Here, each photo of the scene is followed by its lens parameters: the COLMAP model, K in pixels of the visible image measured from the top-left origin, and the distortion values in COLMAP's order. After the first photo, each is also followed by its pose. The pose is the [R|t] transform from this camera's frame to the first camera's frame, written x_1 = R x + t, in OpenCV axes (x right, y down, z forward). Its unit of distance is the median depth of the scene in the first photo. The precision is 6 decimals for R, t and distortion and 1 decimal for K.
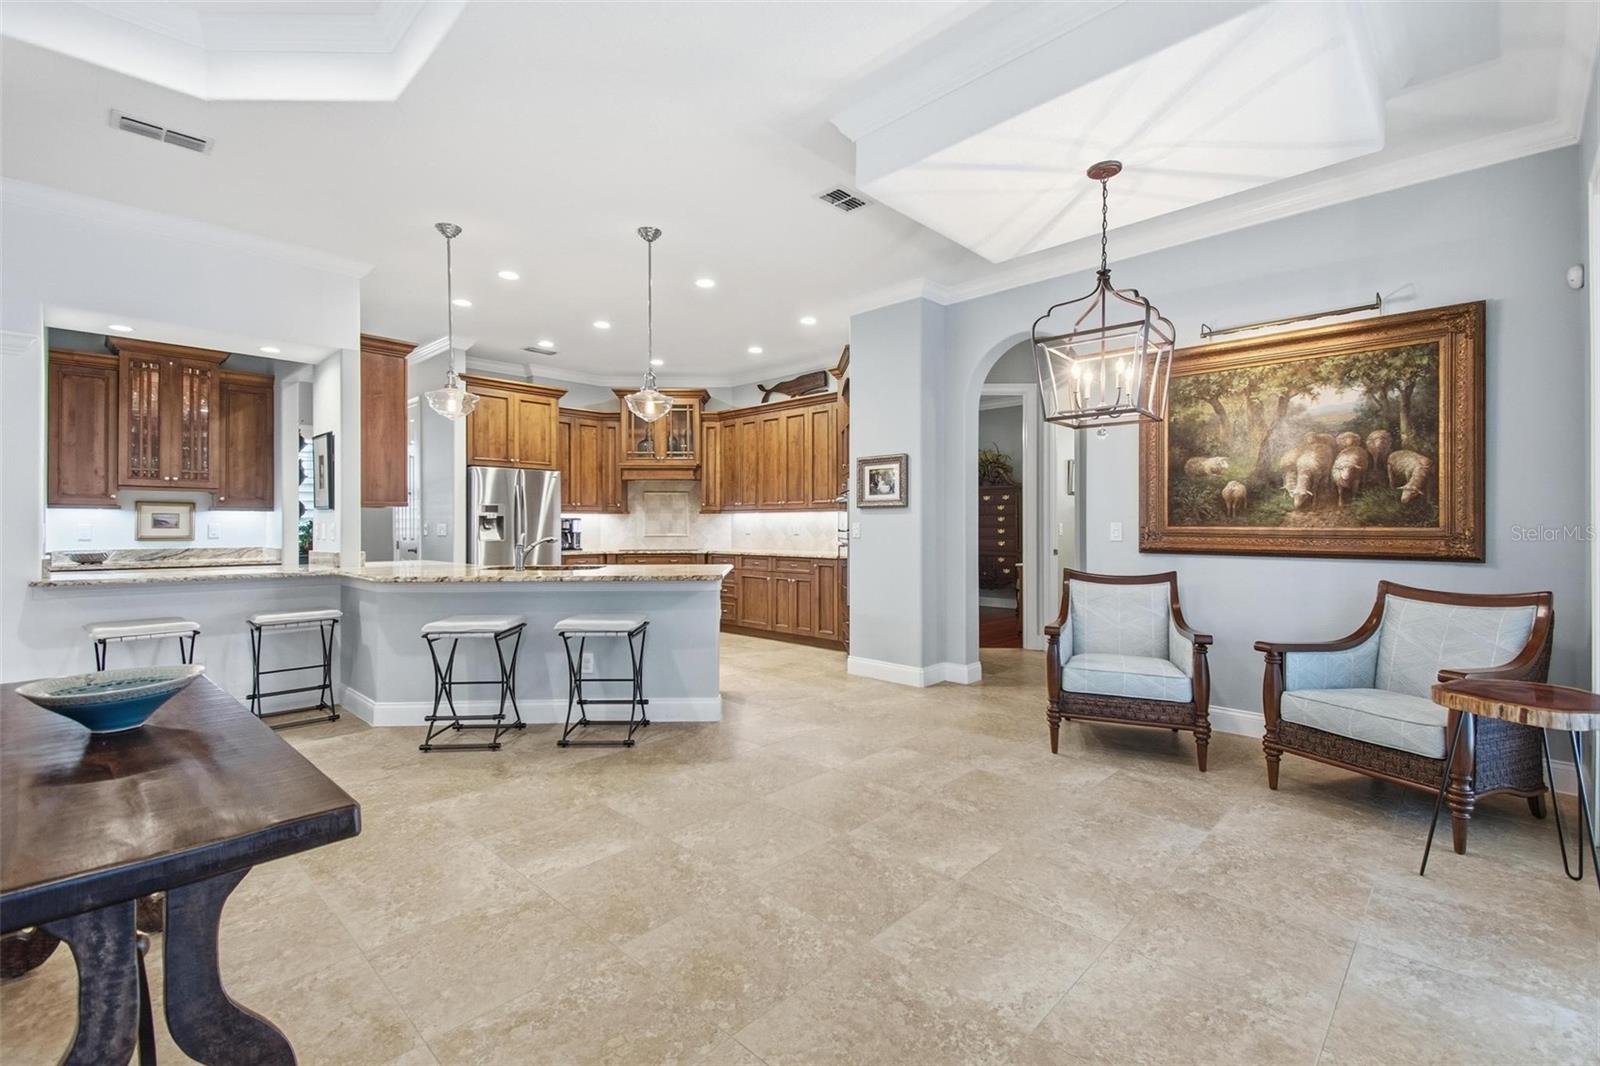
lens RADIAL K [[702.8, 0, 811.5], [0, 702.8, 520.8], [0, 0, 1]] dist [0.037446, -0.003538]
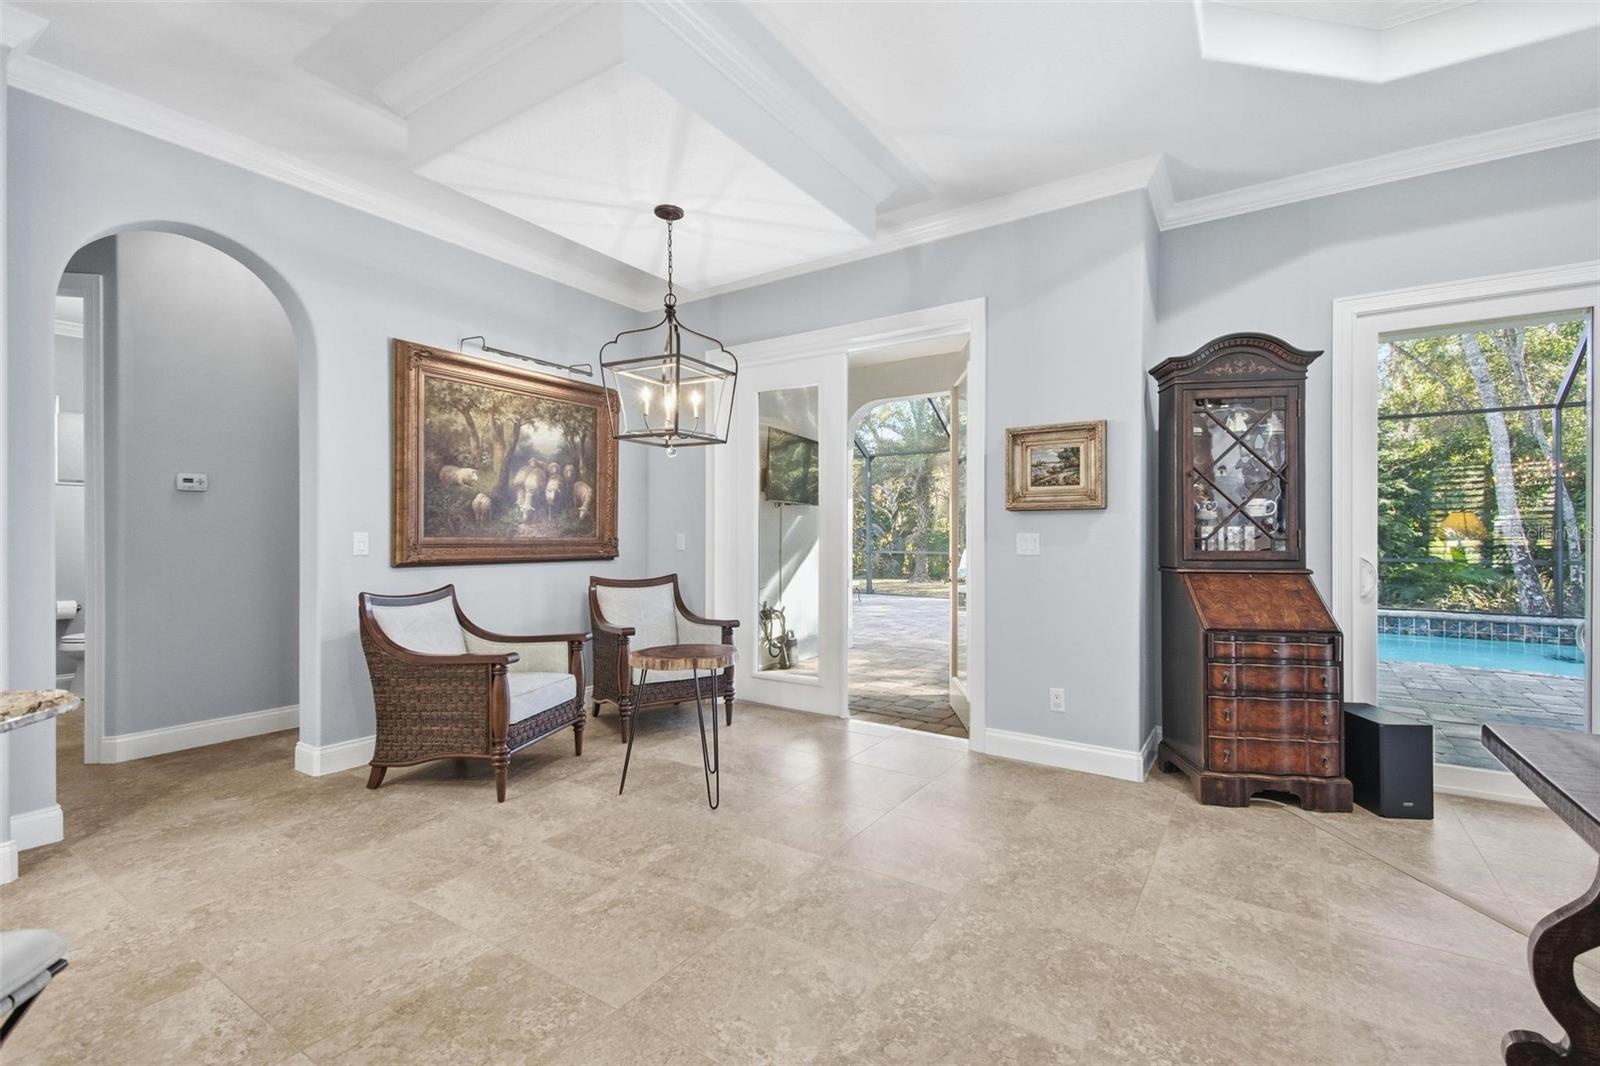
lens RADIAL K [[702.8, 0, 793.4], [0, 702.8, 532.9], [0, 0, 1]] dist [0.037446, -0.003538]
pose [[-0.161540, 0.004697, 0.986855, -0.499864], [-0.006954, 0.999958, -0.005898, 0.004869], [-0.986842, -0.007816, -0.161500, 0.706359]]
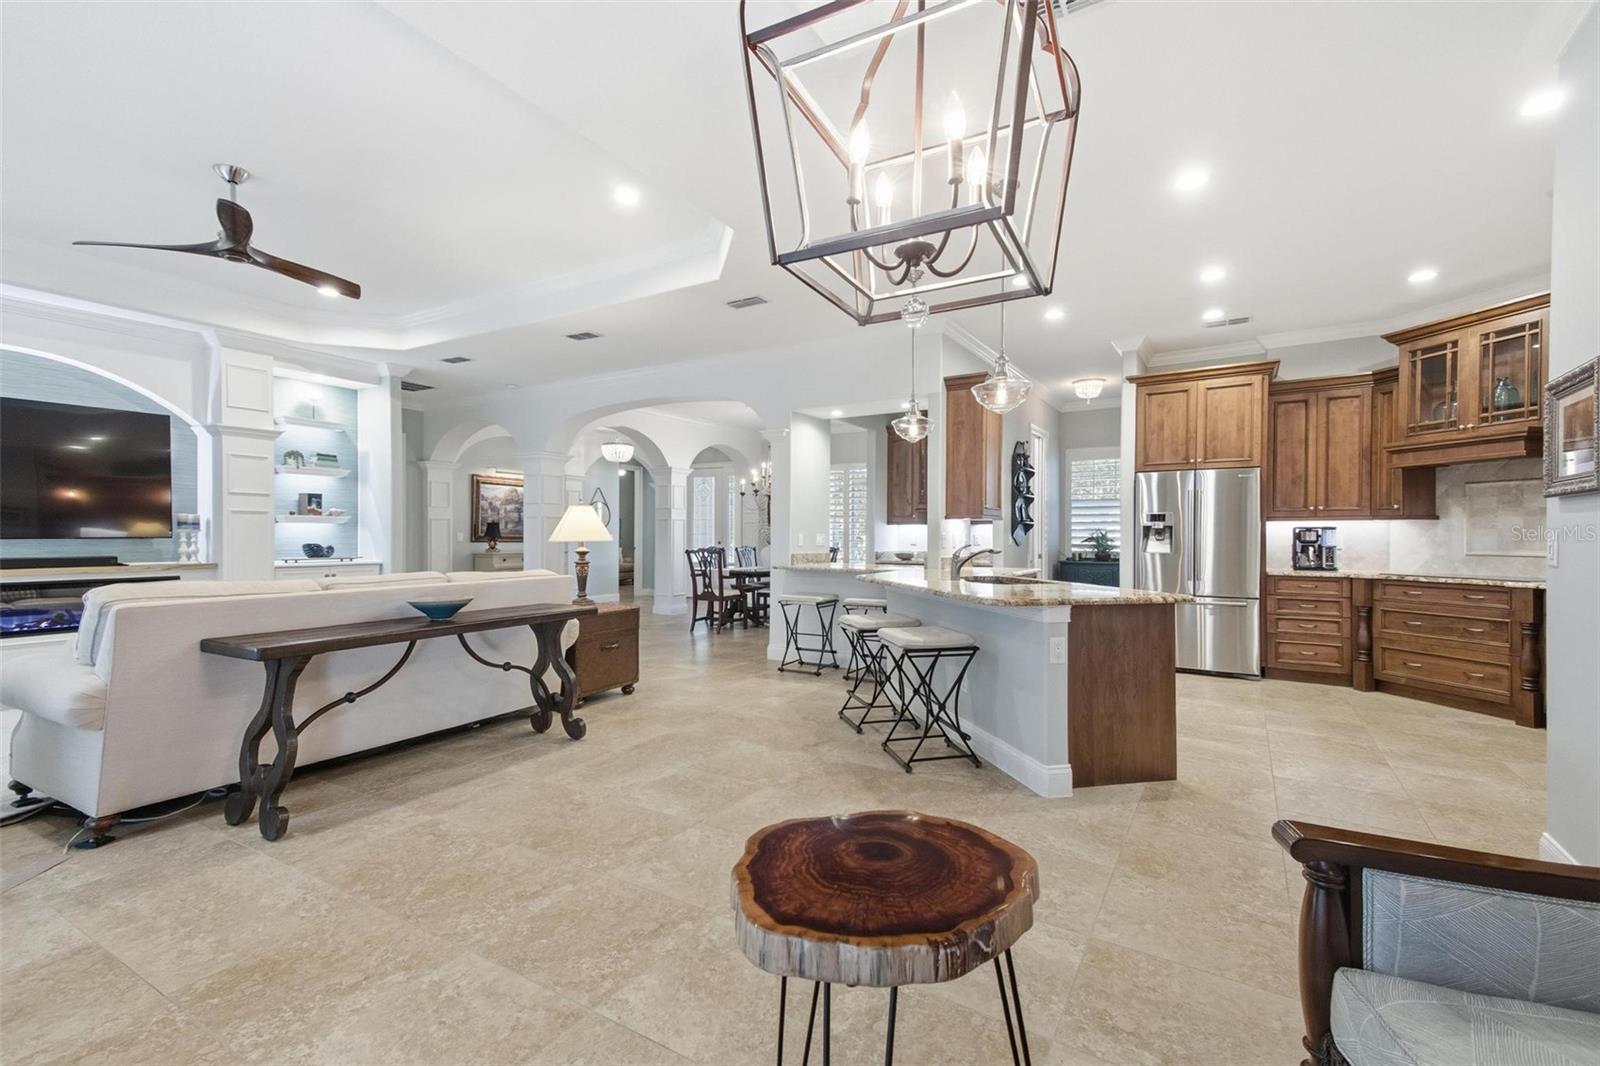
lens RADIAL K [[702.8, 0, 811.9], [0, 702.8, 536.8], [0, 0, 1]] dist [0.037446, -0.003538]
pose [[0.207307, 0.002391, -0.978273, 0.565918], [0.003869, 0.999987, 0.003264, 0.004761], [0.978268, -0.004461, 0.207295, 0.615589]]
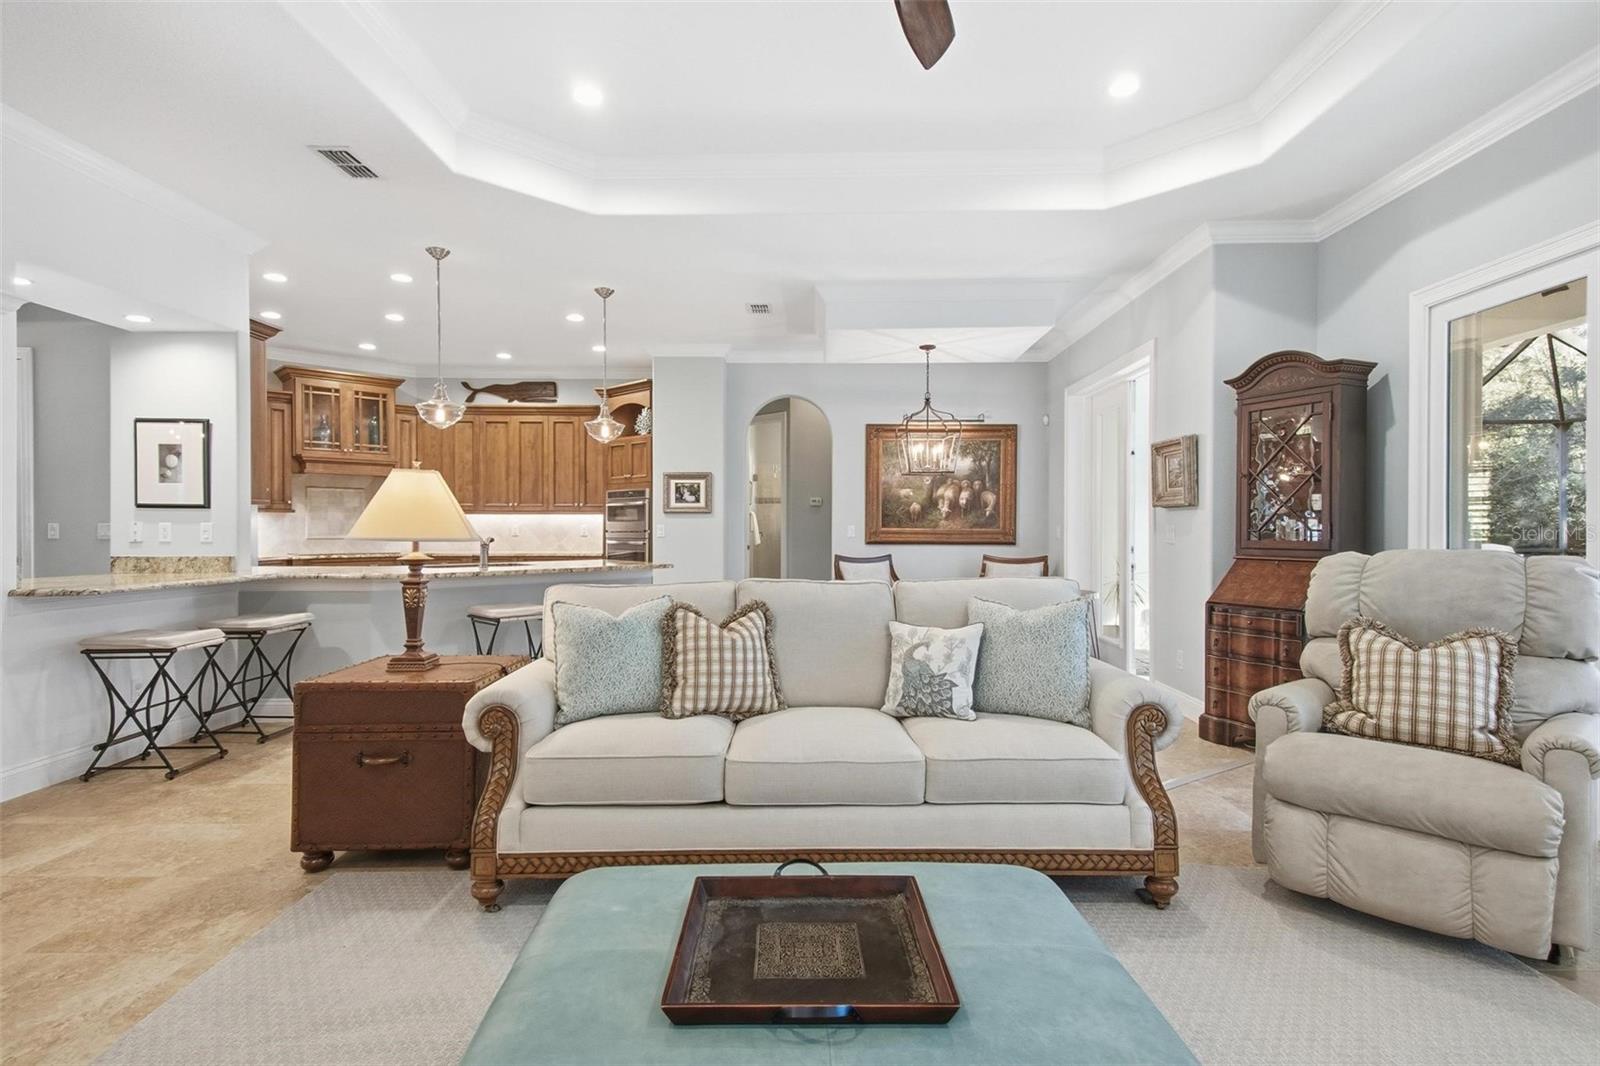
lens RADIAL K [[815.1, 0, 804.5], [0, 815.1, 534.0], [0, 0, 1]] dist [0.039405, -0.000806]
pose [[0.737484, -0.003590, 0.675355, -0.979892], [-0.006946, 0.999893, 0.012900, -0.001920], [-0.675329, -0.014205, 0.737380, -0.316736]]
